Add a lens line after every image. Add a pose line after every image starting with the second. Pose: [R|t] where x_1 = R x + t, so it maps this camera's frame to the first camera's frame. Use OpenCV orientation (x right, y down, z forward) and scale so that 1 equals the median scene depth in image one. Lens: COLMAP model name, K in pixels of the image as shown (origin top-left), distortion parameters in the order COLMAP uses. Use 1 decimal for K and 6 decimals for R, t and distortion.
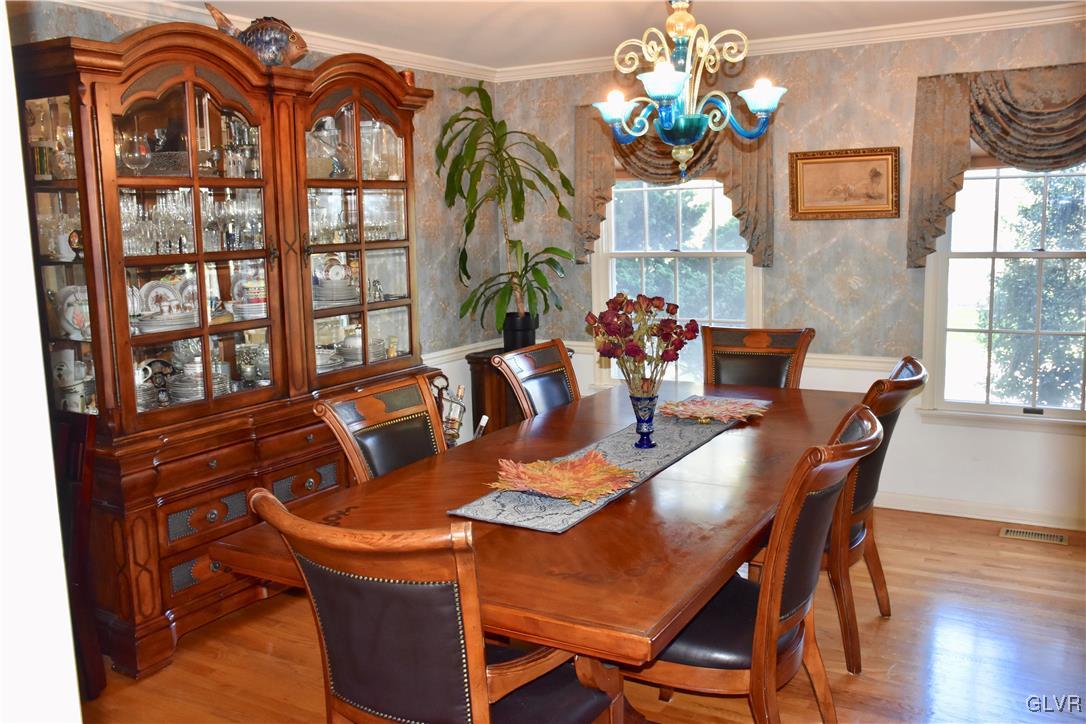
lens RADIAL K [[968.0, 0, 538.7], [0, 968.0, 359.0], [0, 0, 1]] dist [-0.084605, 0.112182]
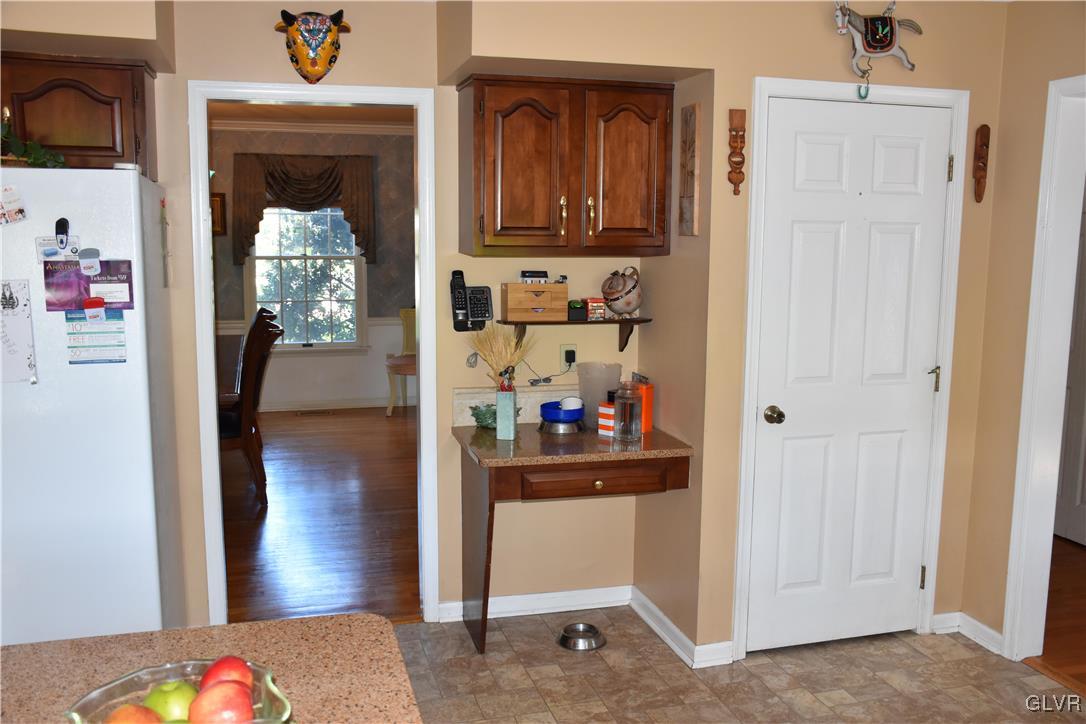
lens RADIAL K [[968.0, 0, 544.1], [0, 968.0, 362.8], [0, 0, 1]] dist [-0.084605, 0.112182]
pose [[0.702807, -0.064211, 0.708476, -0.453310], [0.076607, 0.996958, 0.014363, 0.096449], [-0.707243, 0.044180, 0.705588, -0.586874]]
